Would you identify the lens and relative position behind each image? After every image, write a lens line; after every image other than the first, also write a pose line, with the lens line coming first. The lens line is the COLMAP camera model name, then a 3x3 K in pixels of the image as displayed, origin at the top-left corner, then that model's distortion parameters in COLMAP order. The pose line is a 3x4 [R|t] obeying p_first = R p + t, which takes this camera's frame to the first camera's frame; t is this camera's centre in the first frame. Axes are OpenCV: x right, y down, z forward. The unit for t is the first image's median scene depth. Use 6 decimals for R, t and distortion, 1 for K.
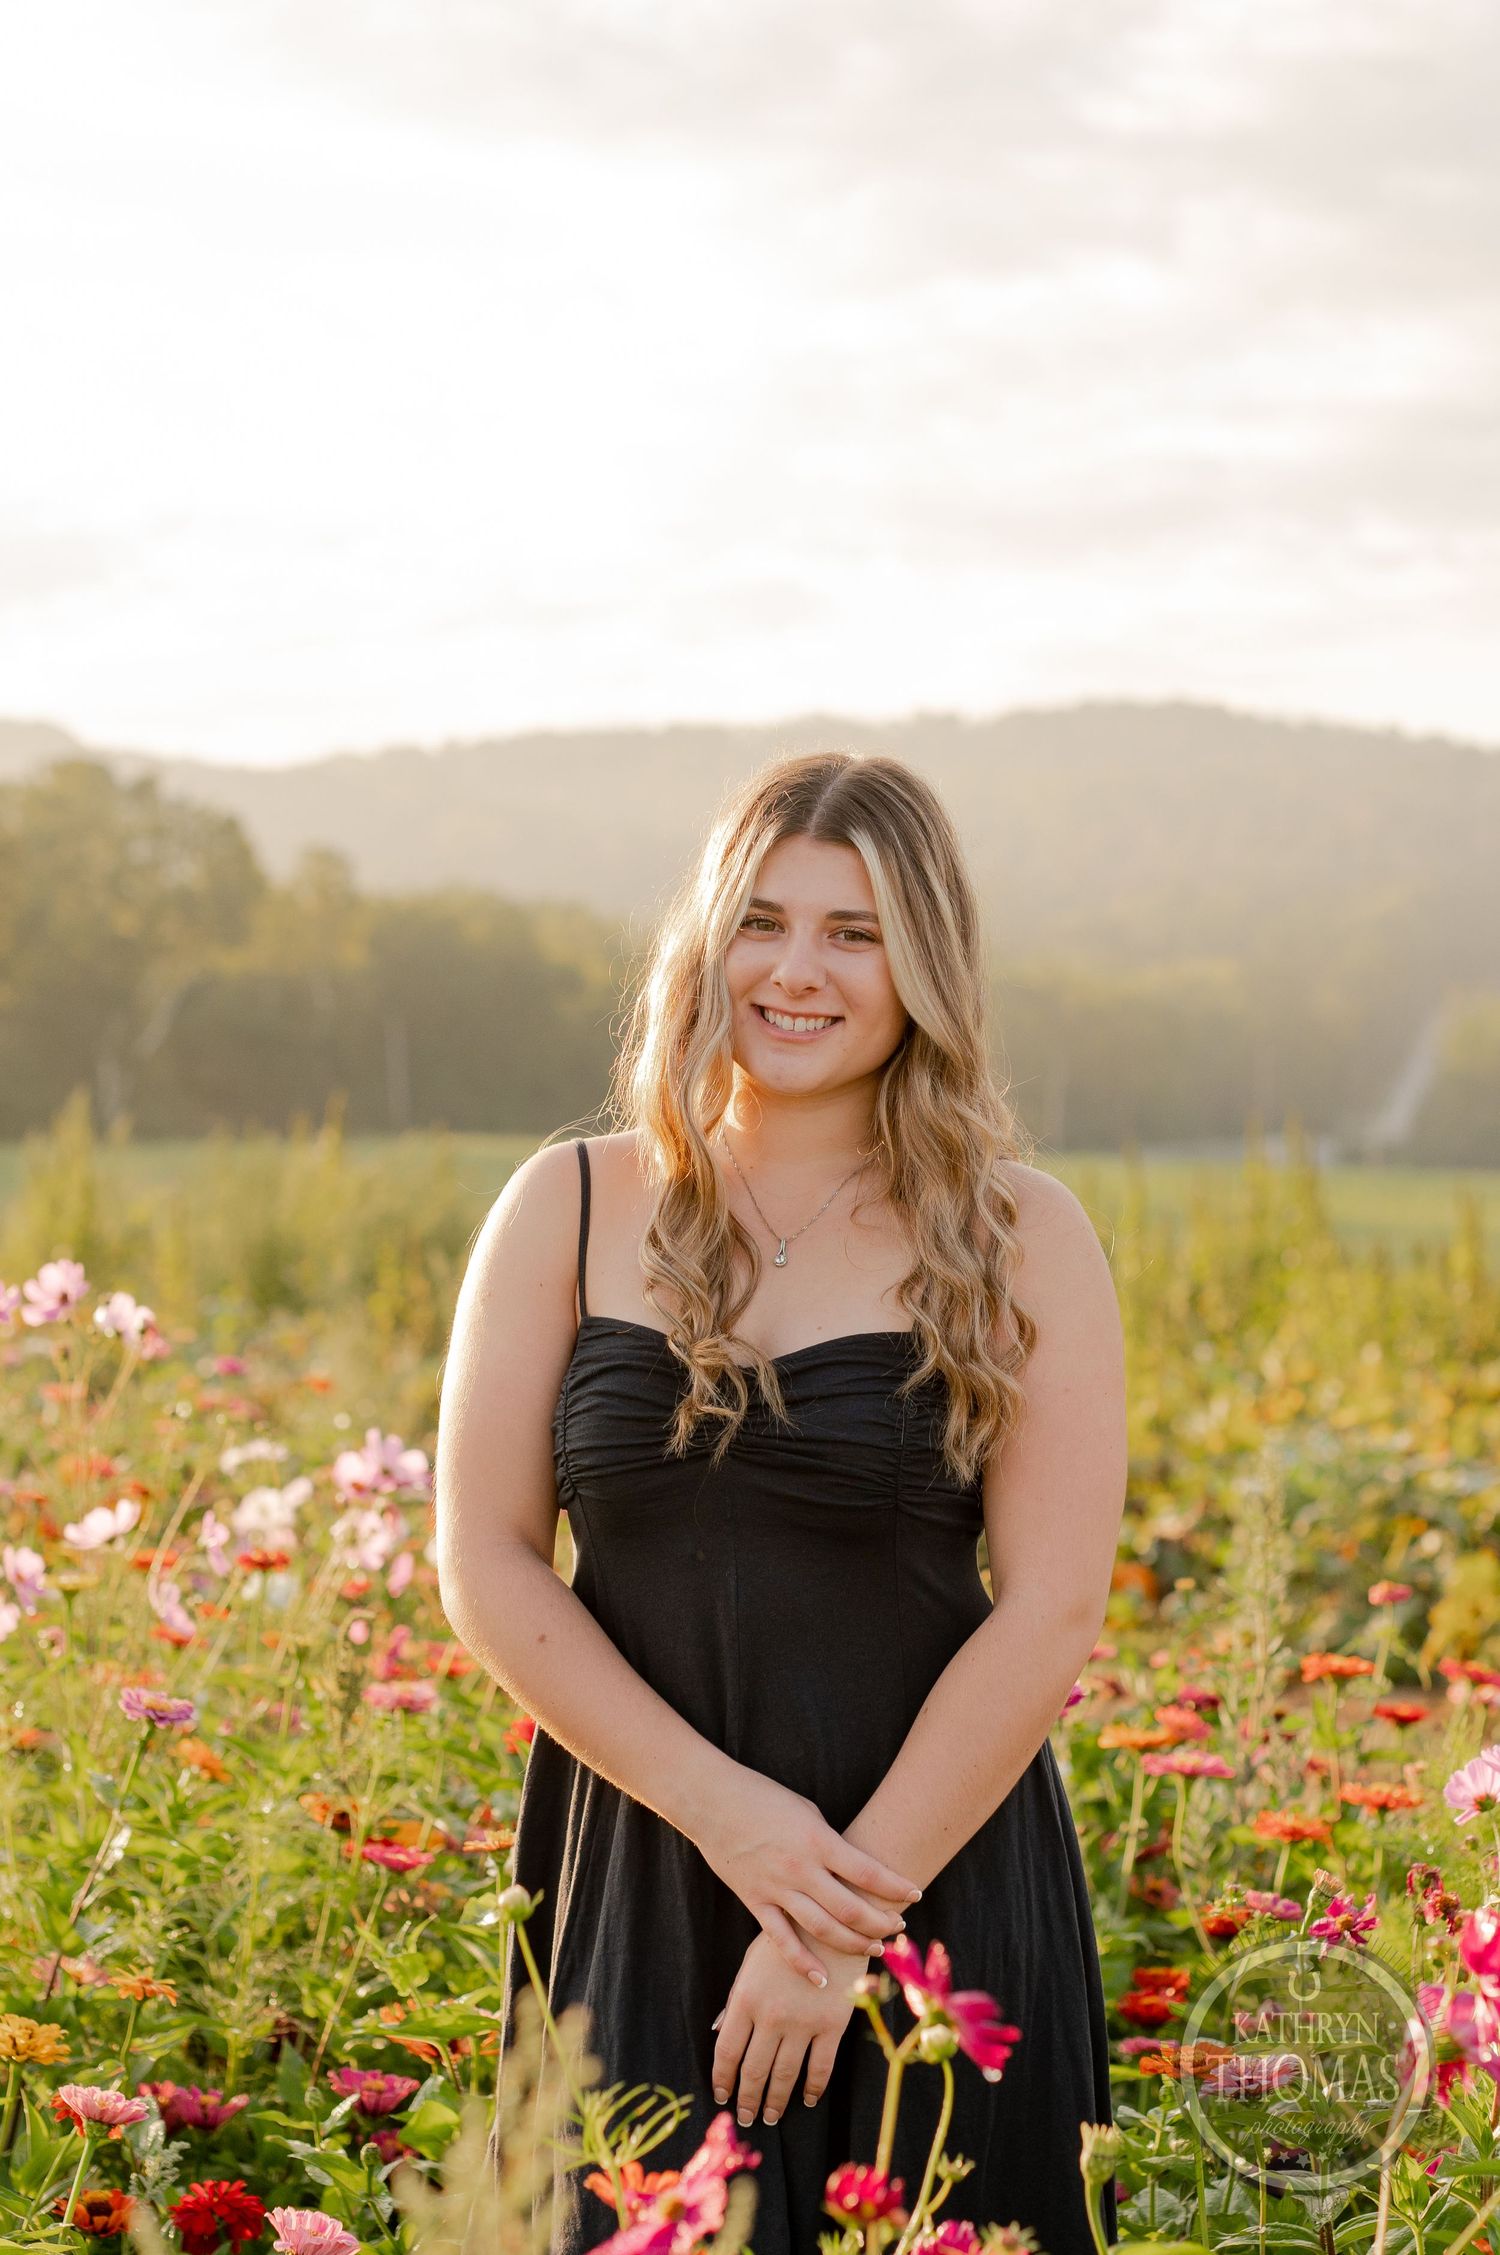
lens RADIAL K [[4777.4, 0, 890.7], [0, 4777.4, 1125.5], [0, 0, 1]] dist [-0.014413, 0.057453]
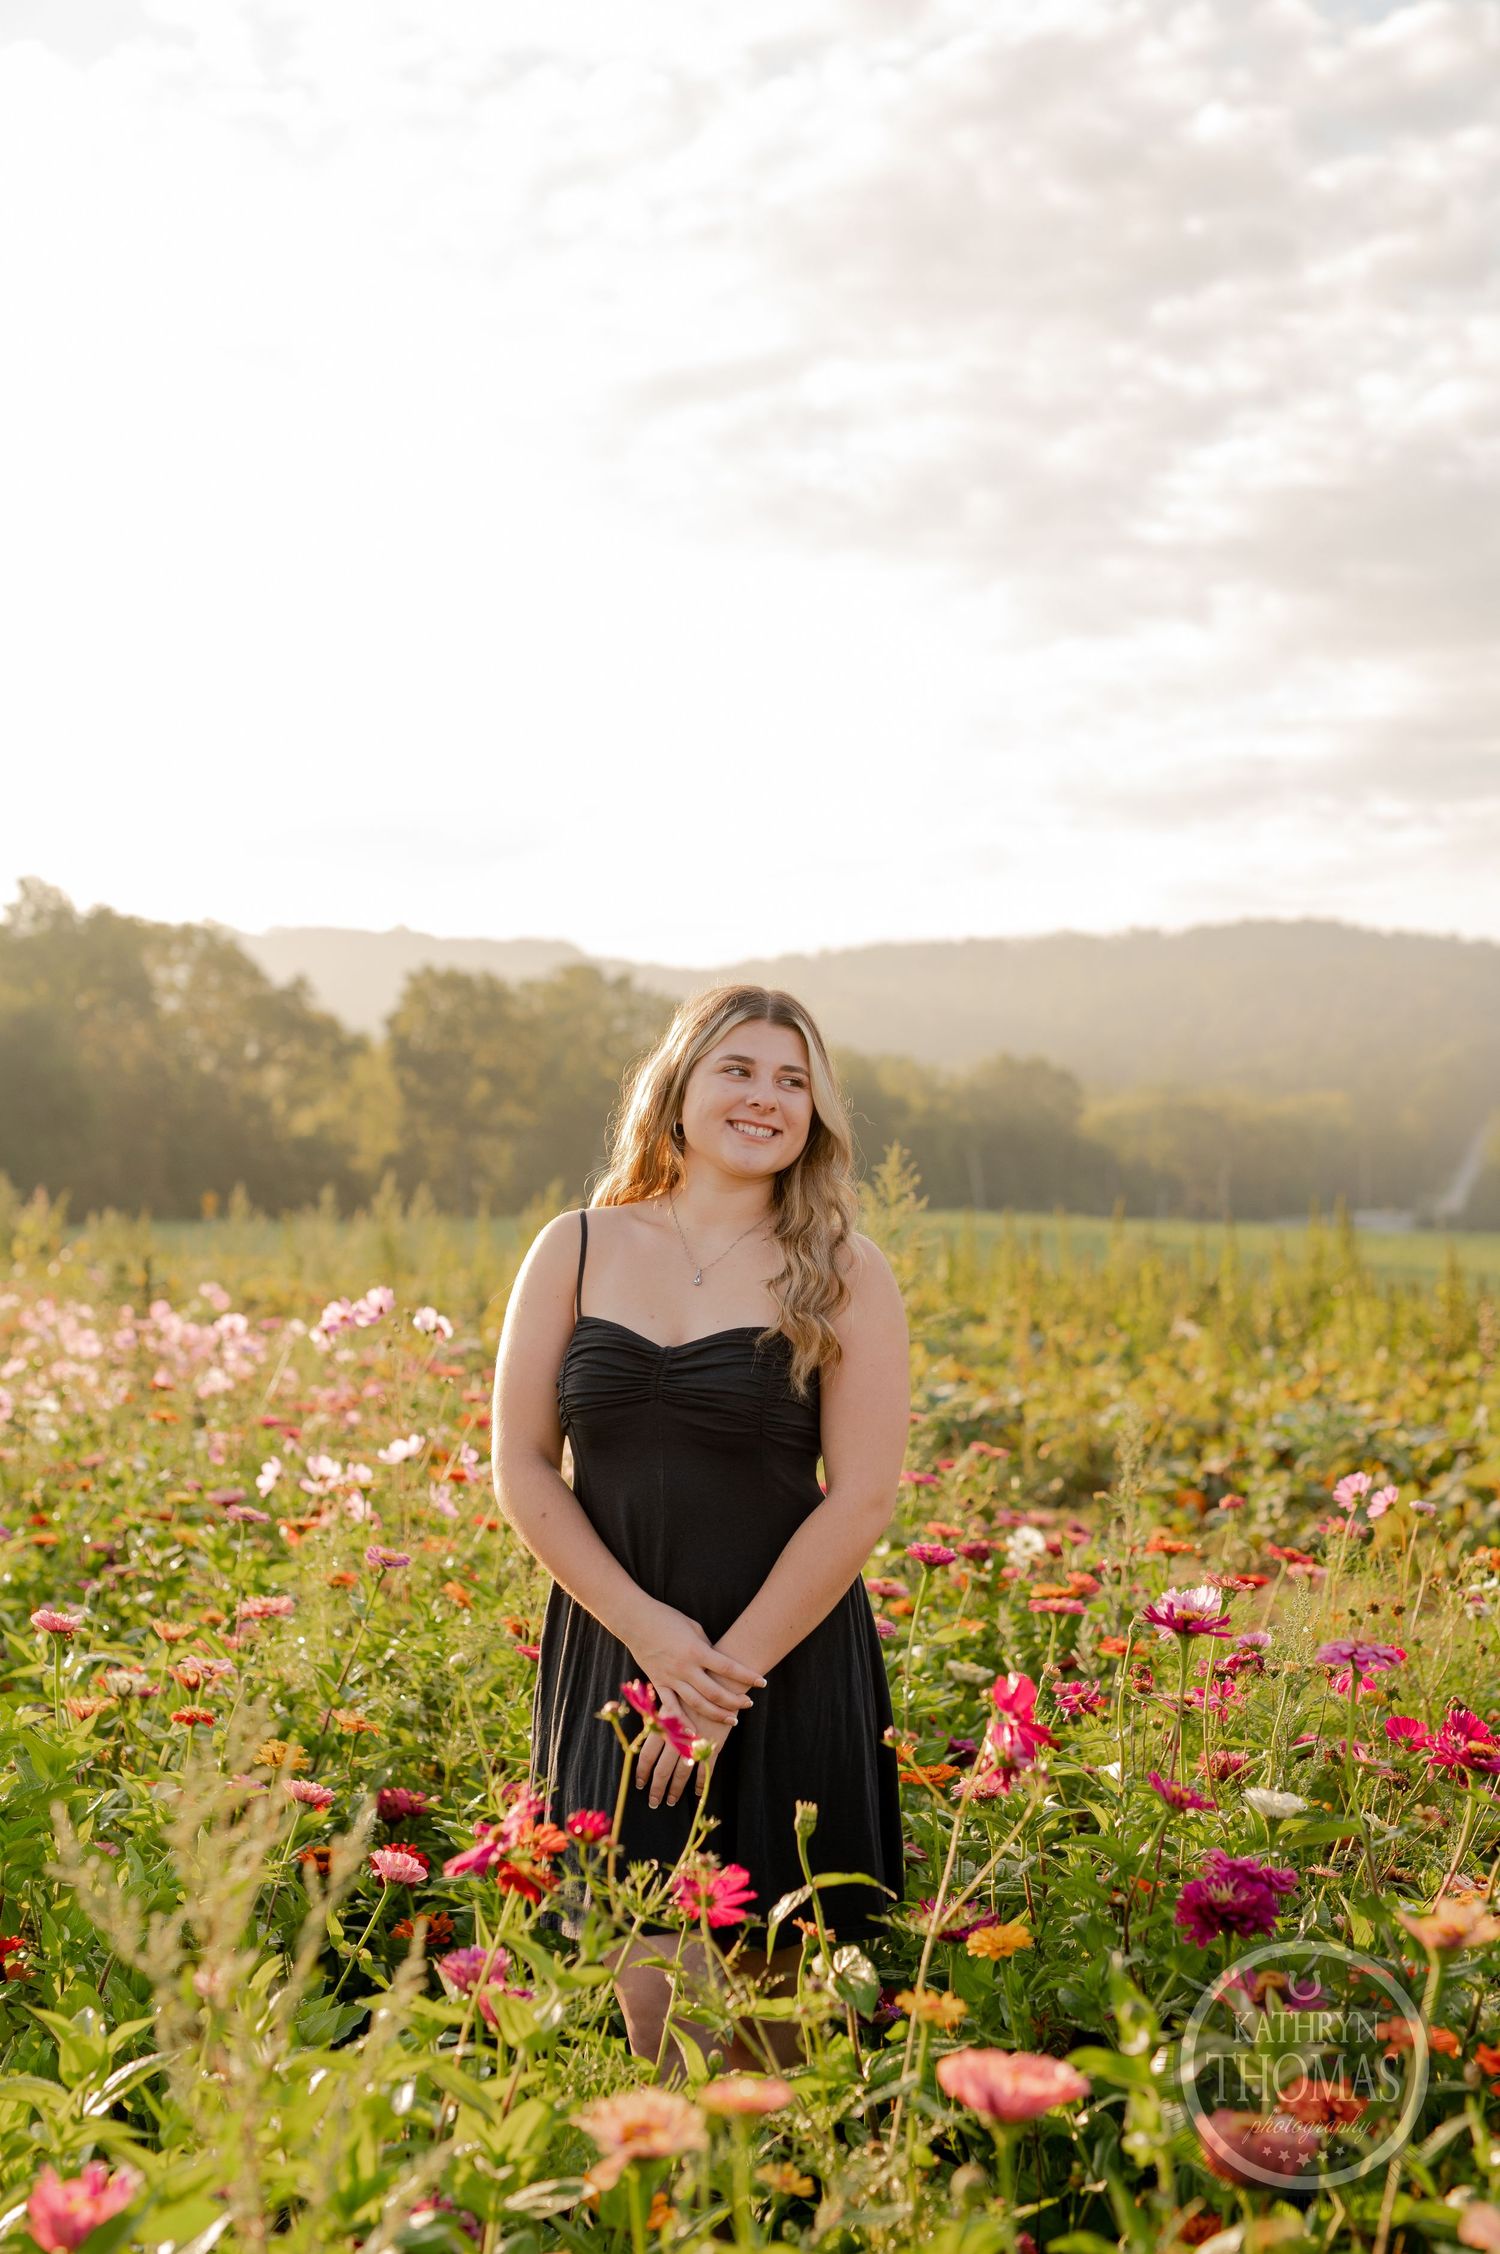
lens RADIAL K [[3147.5, 0, 750.0], [0, 3147.5, 1127.0], [0, 0, 1]] dist [0.014056, 0.025142]
pose [[0.993210, -0.003056, -0.116292, 0.078375], [0.000261, 0.999711, -0.024041, -0.000279], [0.116332, 0.023847, 0.992924, -0.053250]]
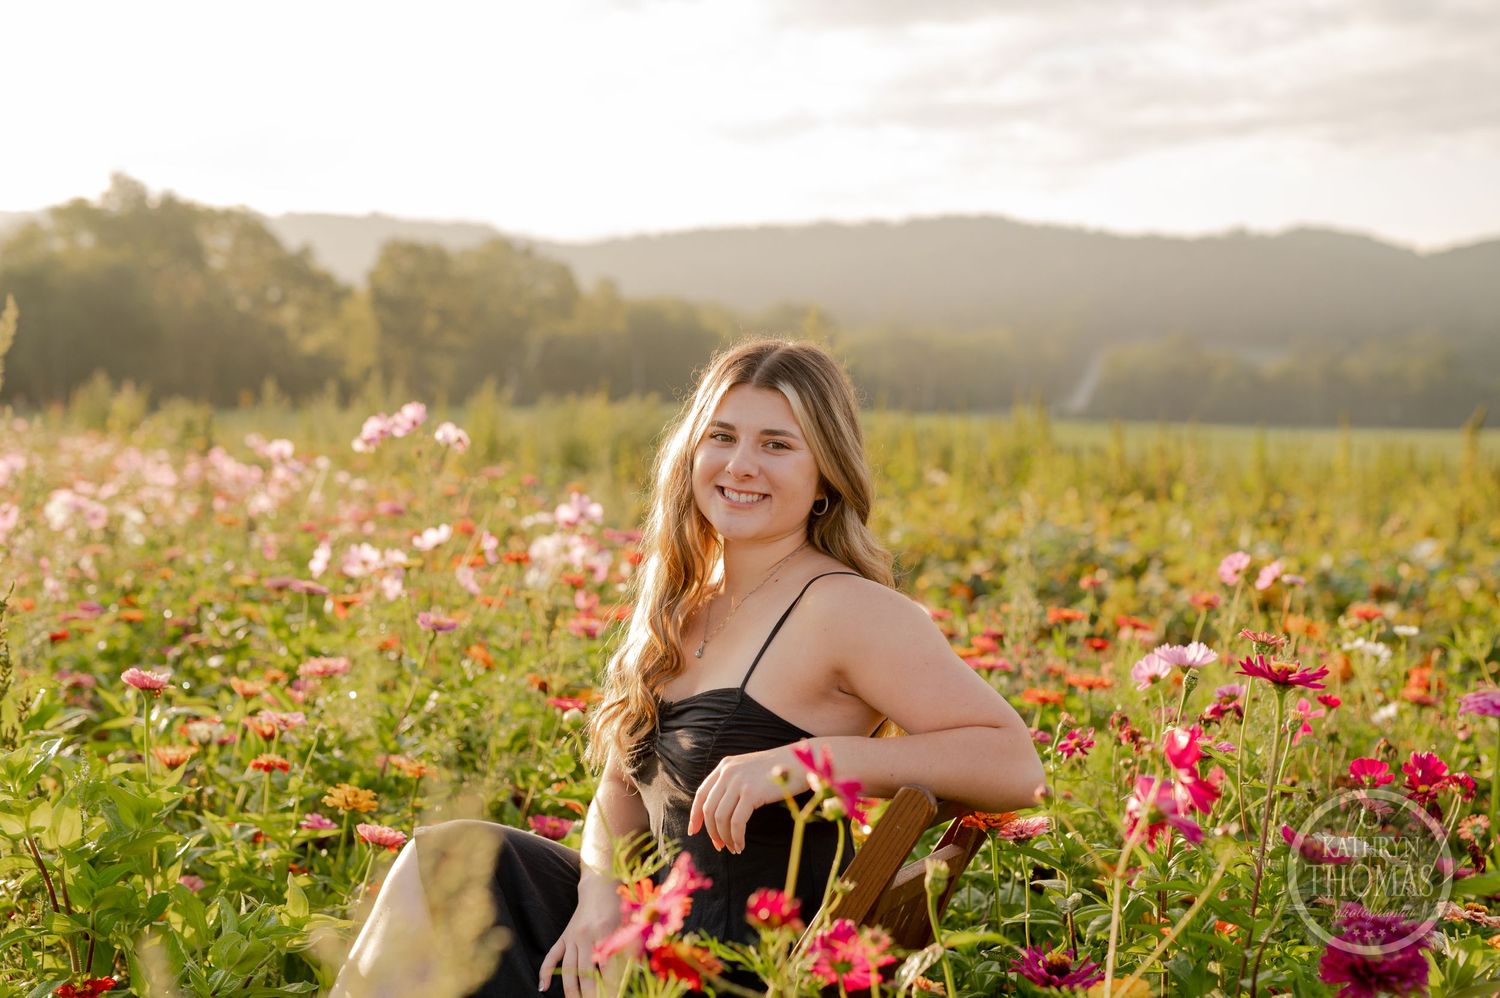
lens RADIAL K [[2094.6, 0, 750.0], [0, 2094.6, 499.0], [0, 0, 1]] dist [0.014056, 0.025142]
pose [[0.998717, 0.005753, -0.050307, 0.008057], [-0.003451, 0.998948, 0.045721, 0.028406], [0.050518, -0.045489, 0.997687, 0.151454]]
